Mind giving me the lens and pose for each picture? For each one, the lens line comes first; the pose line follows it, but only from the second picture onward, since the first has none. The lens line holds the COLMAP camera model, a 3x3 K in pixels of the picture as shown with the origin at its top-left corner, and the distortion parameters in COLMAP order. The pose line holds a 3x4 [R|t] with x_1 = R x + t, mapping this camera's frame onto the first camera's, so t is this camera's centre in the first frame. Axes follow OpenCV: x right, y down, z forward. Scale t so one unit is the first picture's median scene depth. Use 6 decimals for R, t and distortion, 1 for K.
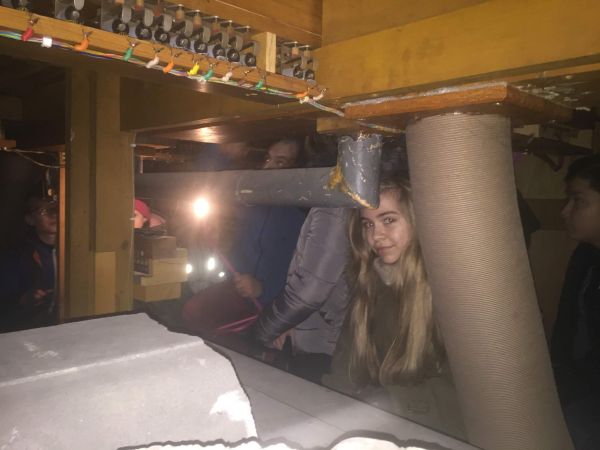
lens RADIAL K [[507.6, 0, 303.1], [0, 507.6, 220.9], [0, 0, 1]] dist [0.075664, -0.092320]
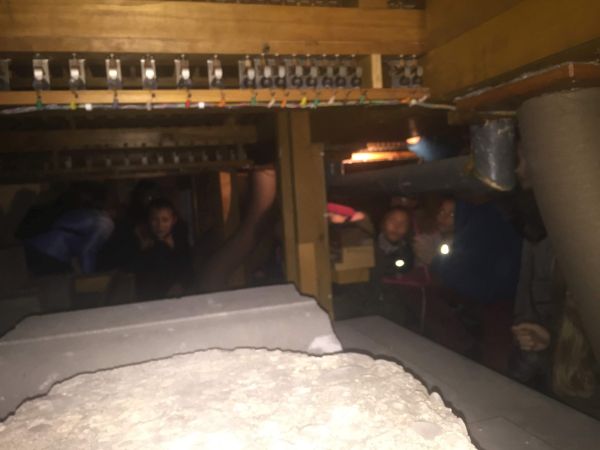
lens RADIAL K [[507.6, 0, 294.2], [0, 507.6, 221.5], [0, 0, 1]] dist [0.075664, -0.092320]
pose [[0.879526, -0.057537, -0.472359, 0.314882], [0.064654, 0.997907, -0.001168, 0.016044], [0.471438, -0.029513, 0.881405, -0.163921]]
